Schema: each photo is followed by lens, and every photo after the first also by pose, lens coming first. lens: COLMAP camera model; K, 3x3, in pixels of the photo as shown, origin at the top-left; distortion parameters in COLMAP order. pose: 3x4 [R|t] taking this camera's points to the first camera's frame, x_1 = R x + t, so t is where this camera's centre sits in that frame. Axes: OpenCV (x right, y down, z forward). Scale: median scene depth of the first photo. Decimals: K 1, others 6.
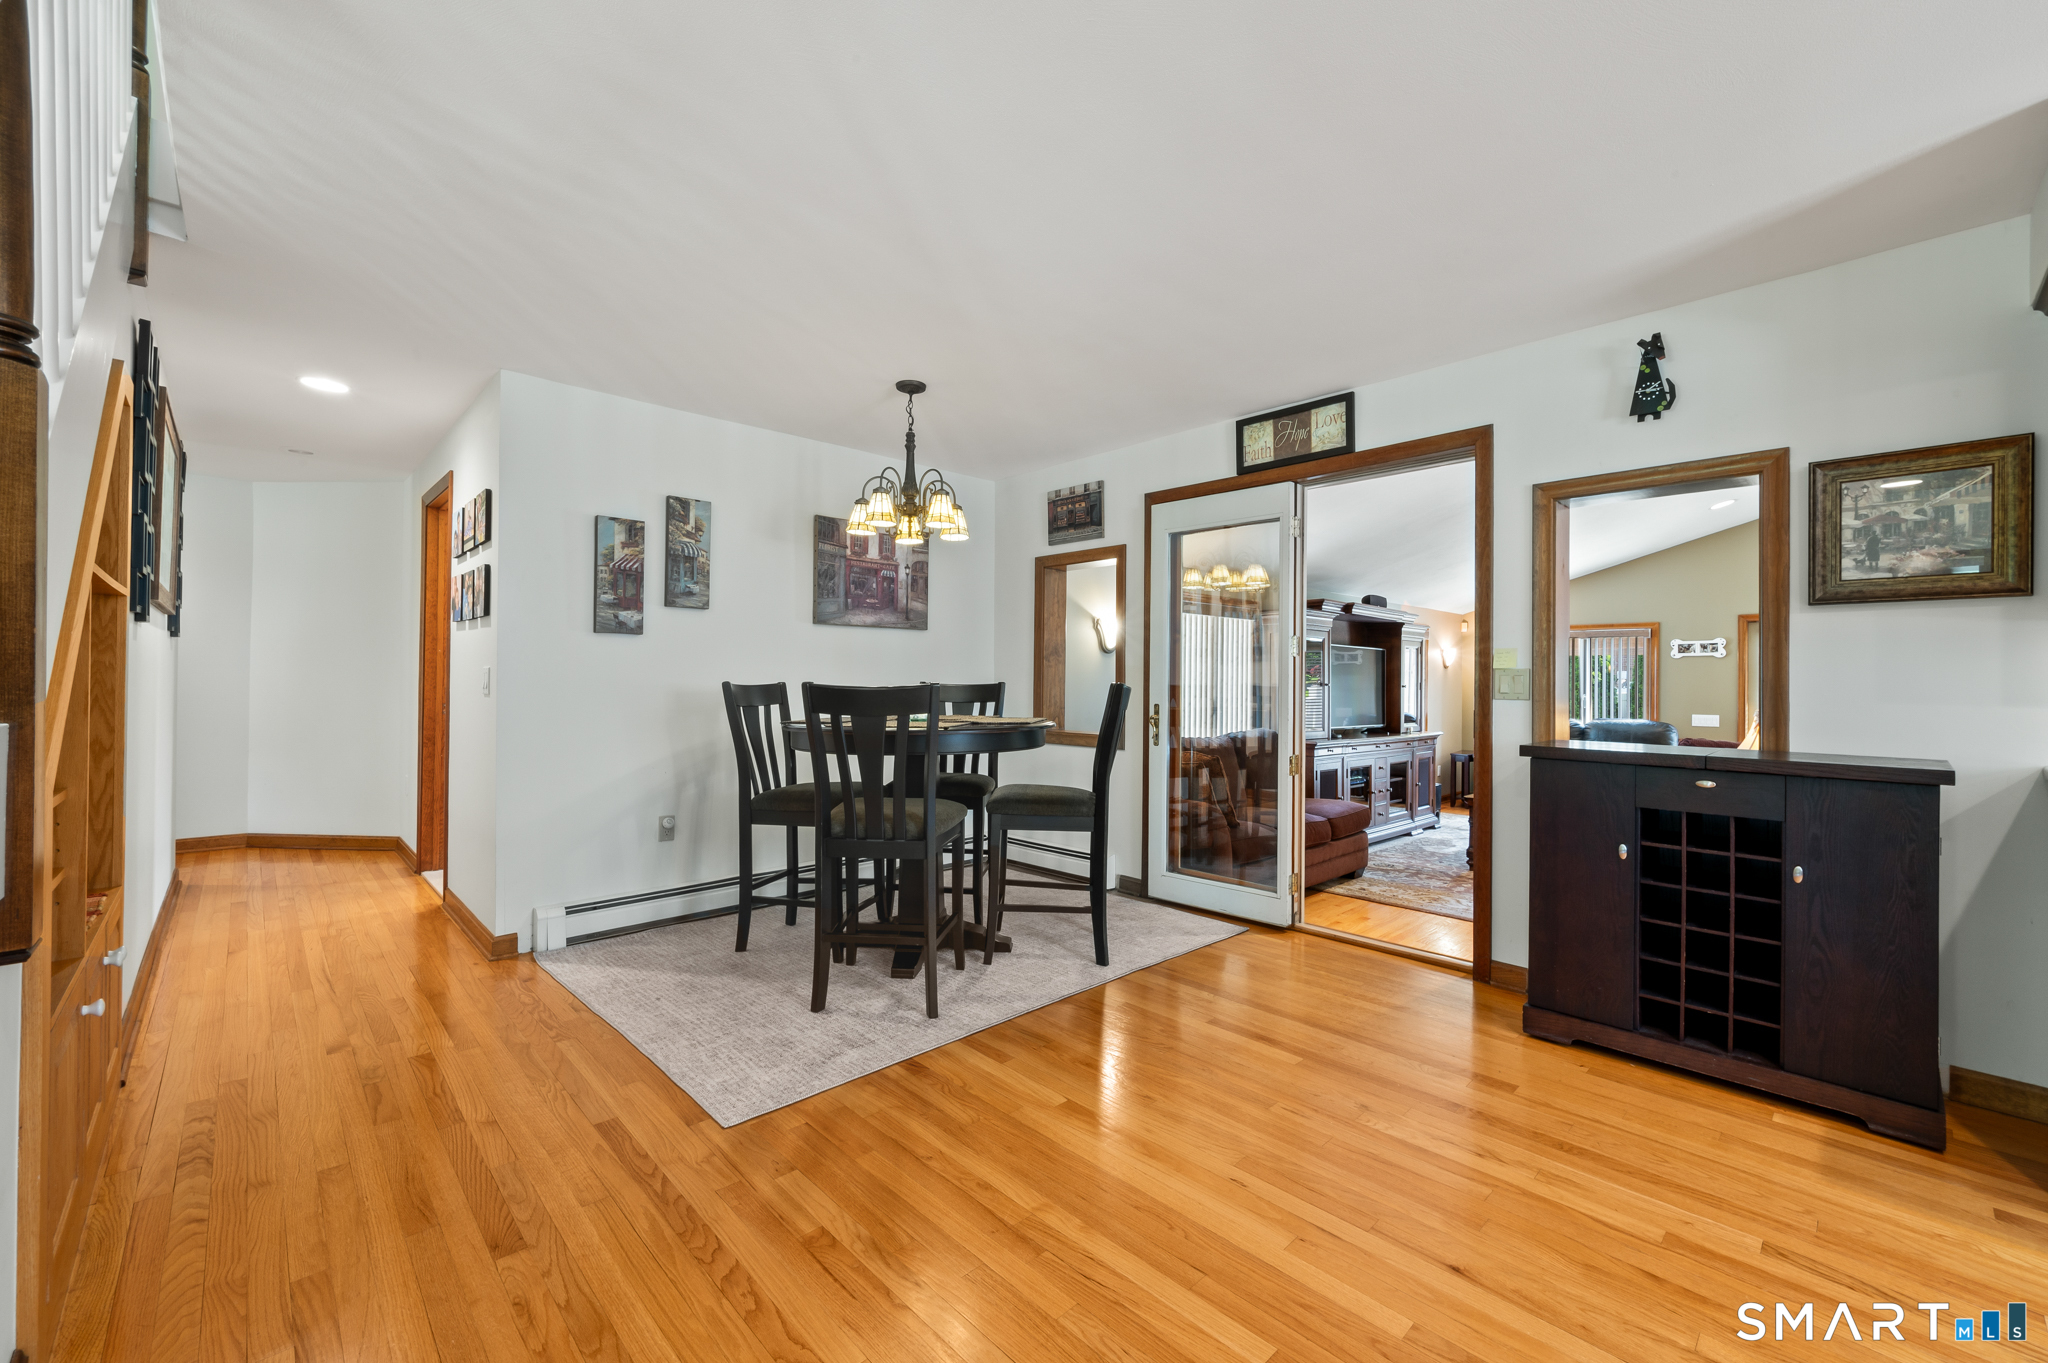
lens RADIAL K [[817.8, 0, 1036.2], [0, 817.8, 671.0], [0, 0, 1]] dist [-0.000416, -0.000159]
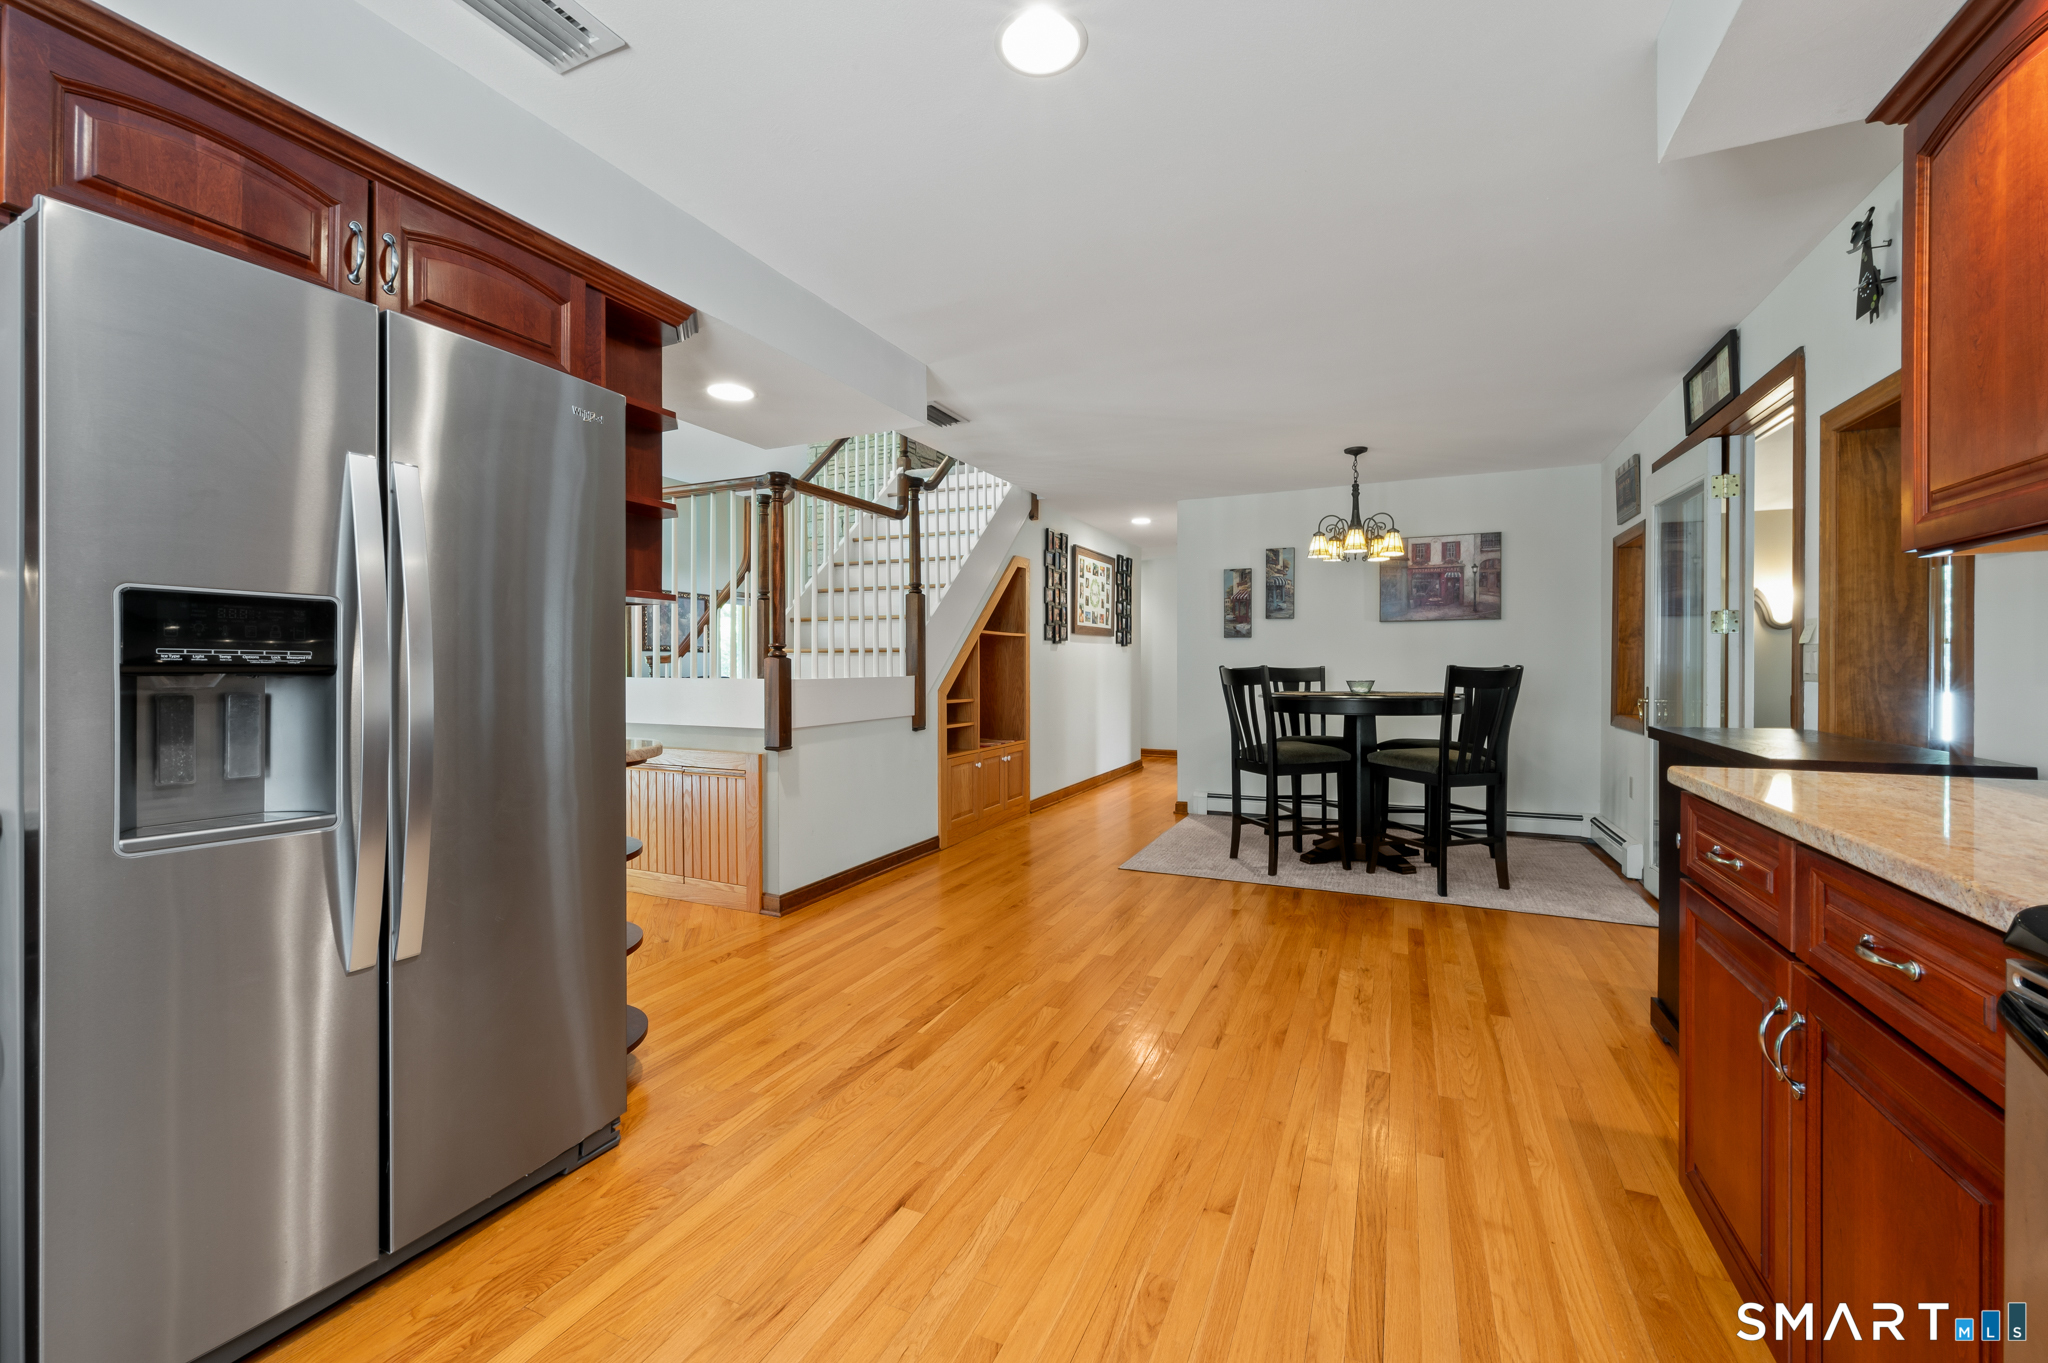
lens RADIAL K [[817.8, 0, 1036.2], [0, 817.8, 671.0], [0, 0, 1]] dist [-0.000416, -0.000159]
pose [[0.381760, -0.001091, -0.924261, 0.862359], [0.014433, 0.999884, 0.004781, 0.008081], [0.924149, -0.015165, 0.381732, -0.019821]]
